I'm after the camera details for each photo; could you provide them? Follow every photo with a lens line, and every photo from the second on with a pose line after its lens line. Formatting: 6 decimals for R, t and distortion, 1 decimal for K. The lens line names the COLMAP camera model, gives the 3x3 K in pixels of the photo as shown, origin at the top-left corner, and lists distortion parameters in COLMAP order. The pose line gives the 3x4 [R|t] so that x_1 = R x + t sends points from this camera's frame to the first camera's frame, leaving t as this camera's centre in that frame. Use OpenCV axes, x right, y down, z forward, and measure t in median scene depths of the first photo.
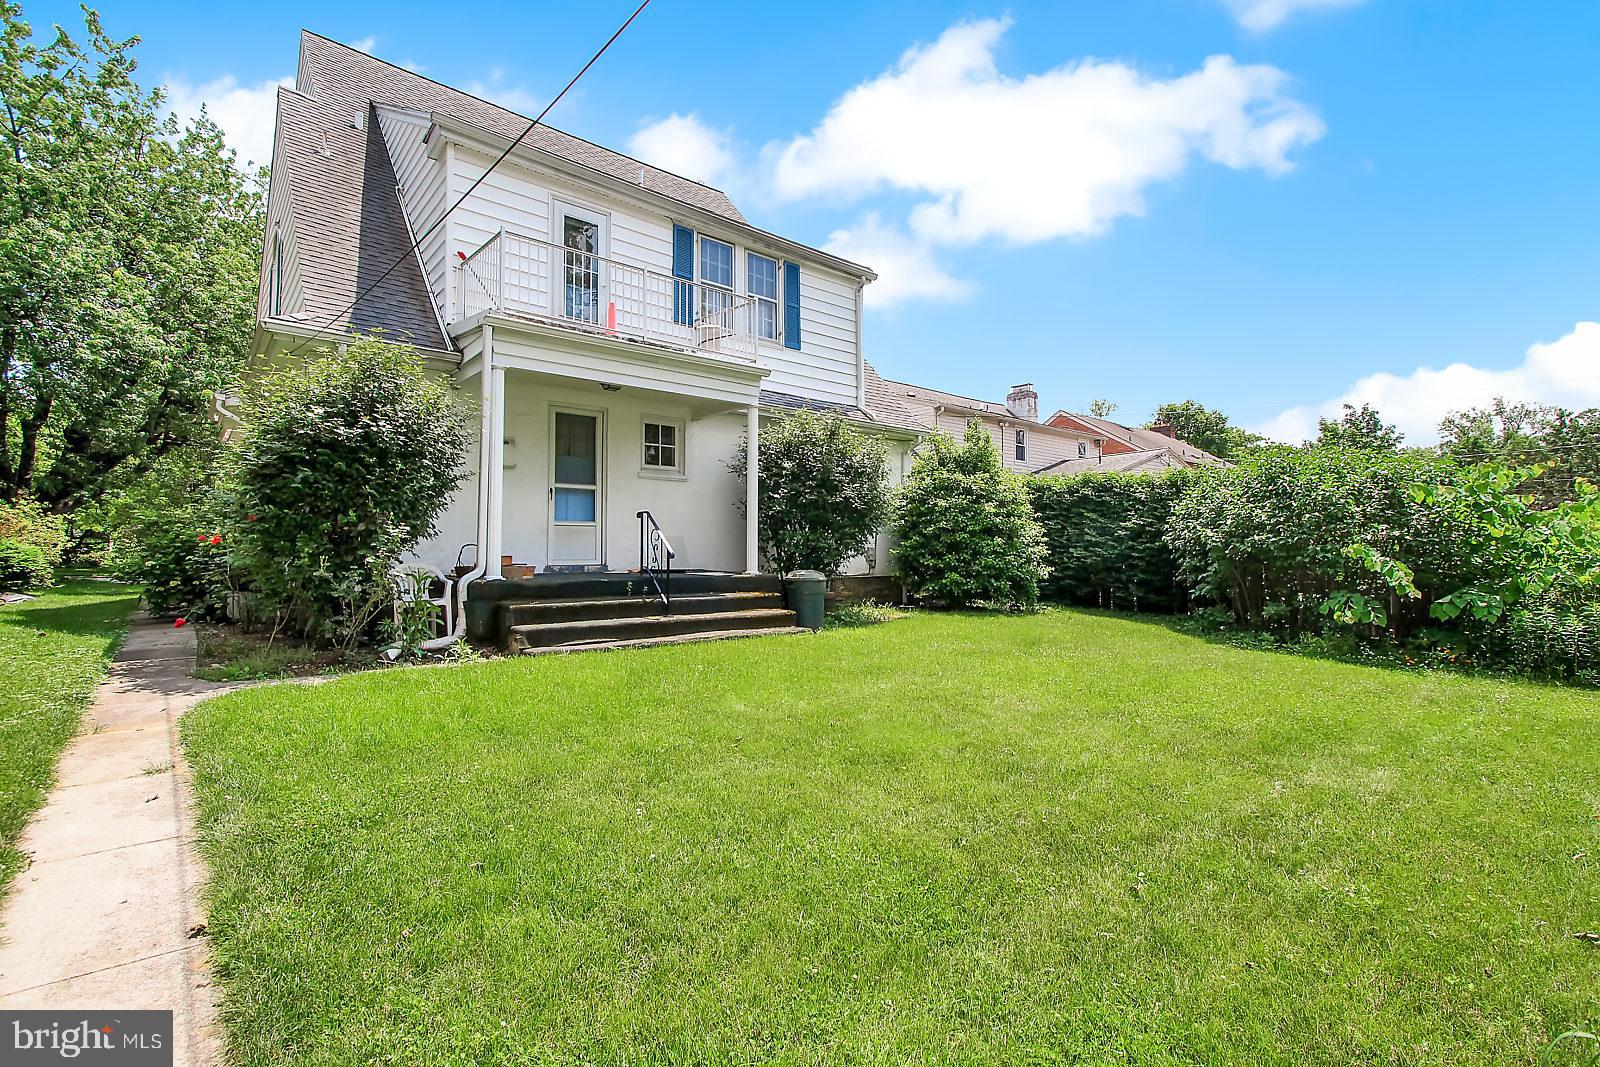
lens RADIAL K [[736.4, 0, 801.3], [0, 736.4, 534.5], [0, 0, 1]] dist [-0.003950, -0.000368]
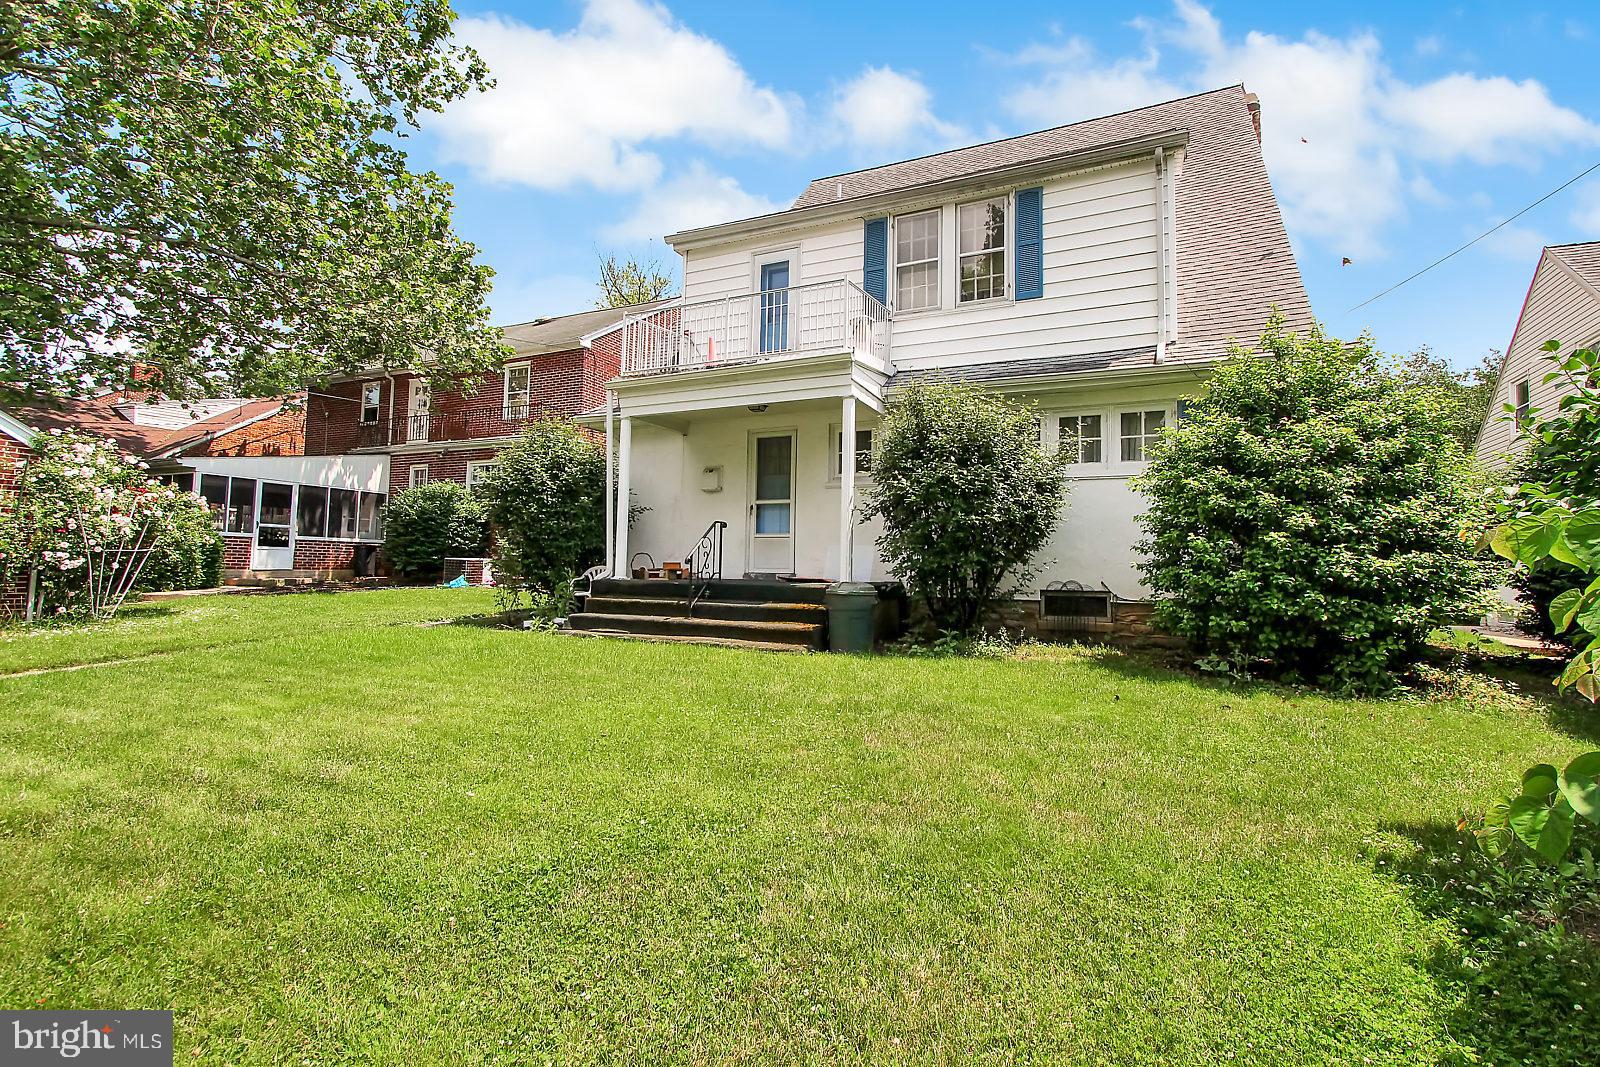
lens RADIAL K [[736.4, 0, 801.8], [0, 736.4, 530.3], [0, 0, 1]] dist [-0.003950, -0.000368]
pose [[0.406255, -0.039830, -0.912891, 0.718780], [0.001596, 0.999079, -0.042881, 0.024842], [0.913758, 0.015963, 0.405945, 0.593196]]
